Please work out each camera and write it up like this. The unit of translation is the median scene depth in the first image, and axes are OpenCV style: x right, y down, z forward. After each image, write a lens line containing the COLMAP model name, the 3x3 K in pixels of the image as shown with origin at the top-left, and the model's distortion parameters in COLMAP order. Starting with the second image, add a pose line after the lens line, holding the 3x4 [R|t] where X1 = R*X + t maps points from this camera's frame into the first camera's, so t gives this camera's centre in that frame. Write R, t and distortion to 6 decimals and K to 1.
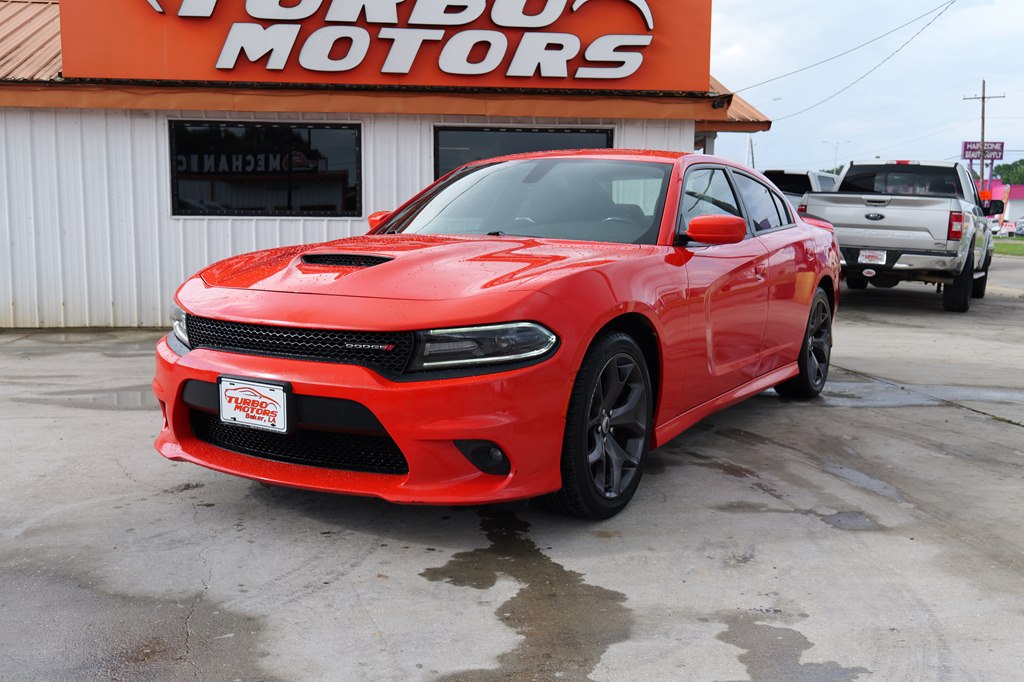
lens RADIAL K [[996.5, 0, 512.0], [0, 996.5, 341.0], [0, 0, 1]] dist [0.007236, -0.003453]
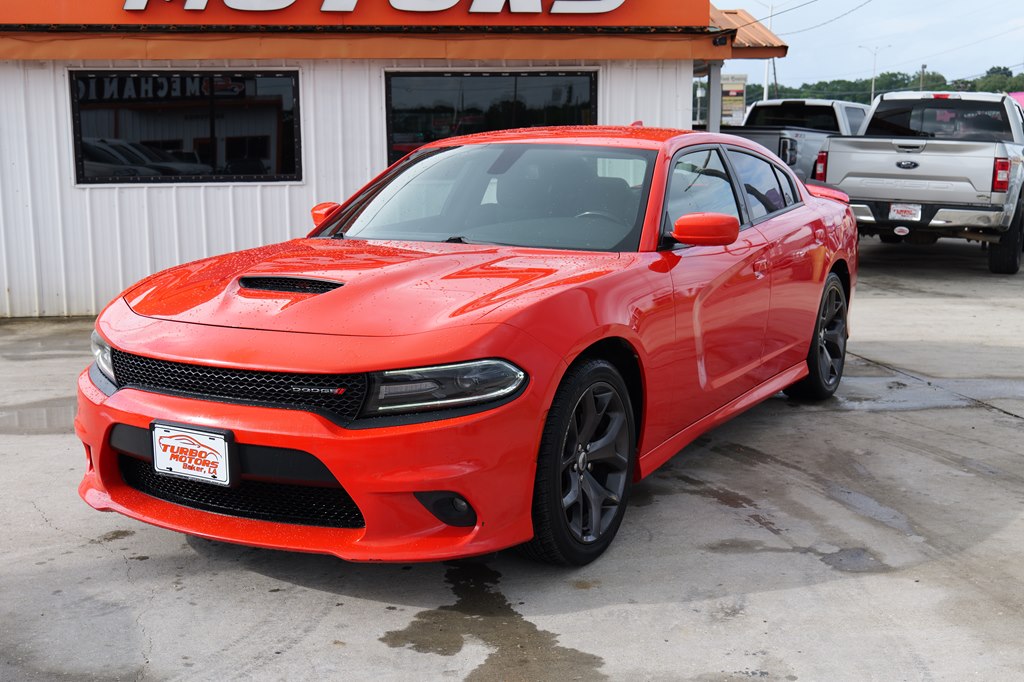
lens RADIAL K [[1210.3, 0, 512.2], [0, 1210.3, 333.4], [0, 0, 1]] dist [0.004298, -0.011136]
pose [[0.999597, -0.019253, 0.020876, 0.008167], [0.018573, 0.999307, 0.032265, -0.057098], [-0.021483, -0.031864, 0.999261, -0.076040]]
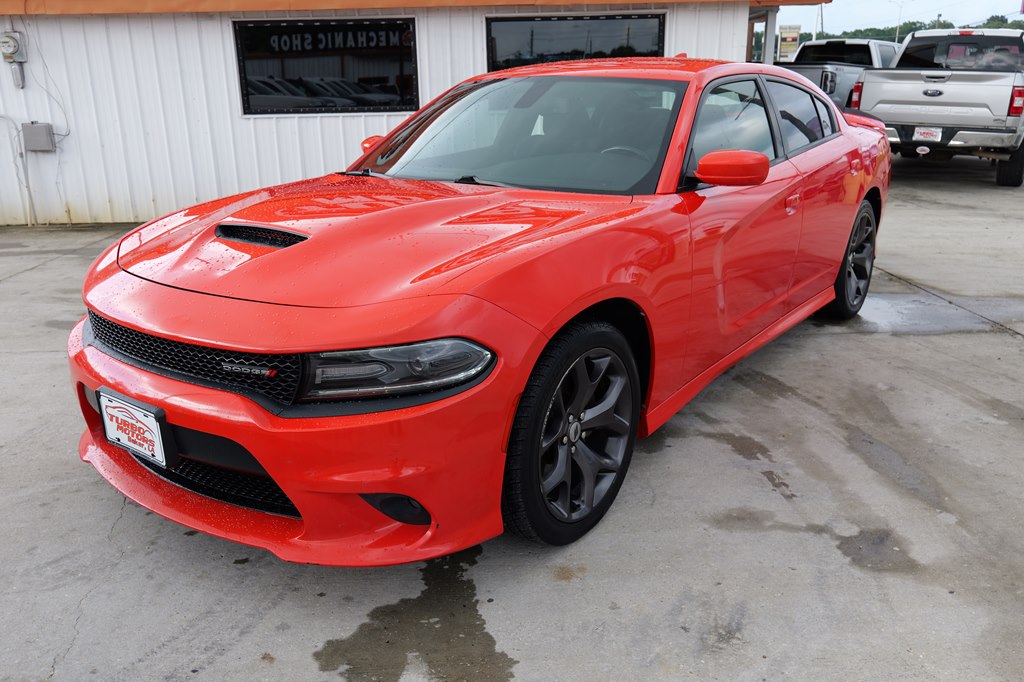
lens RADIAL K [[818.5, 0, 515.1], [0, 818.5, 335.8], [0, 0, 1]] dist [0.005987, -0.003824]
pose [[0.994159, 0.006420, -0.107737, 0.098714], [0.012764, 0.984230, 0.176435, -0.096923], [0.107170, -0.176779, 0.978398, 0.286628]]
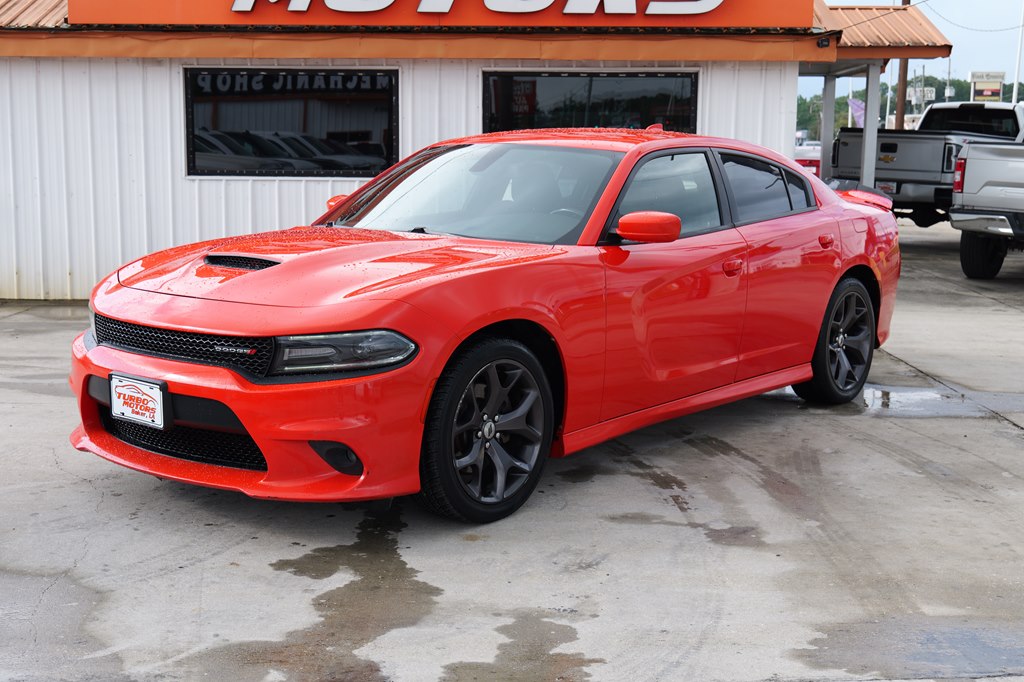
lens RADIAL K [[1303.8, 0, 518.4], [0, 1303.8, 337.7], [0, 0, 1]] dist [0.004730, 0.013978]
pose [[0.990020, 0.022043, -0.139194, 0.254852], [-0.018769, 0.999516, 0.024794, -0.035071], [0.139673, -0.021934, 0.989955, -0.245130]]
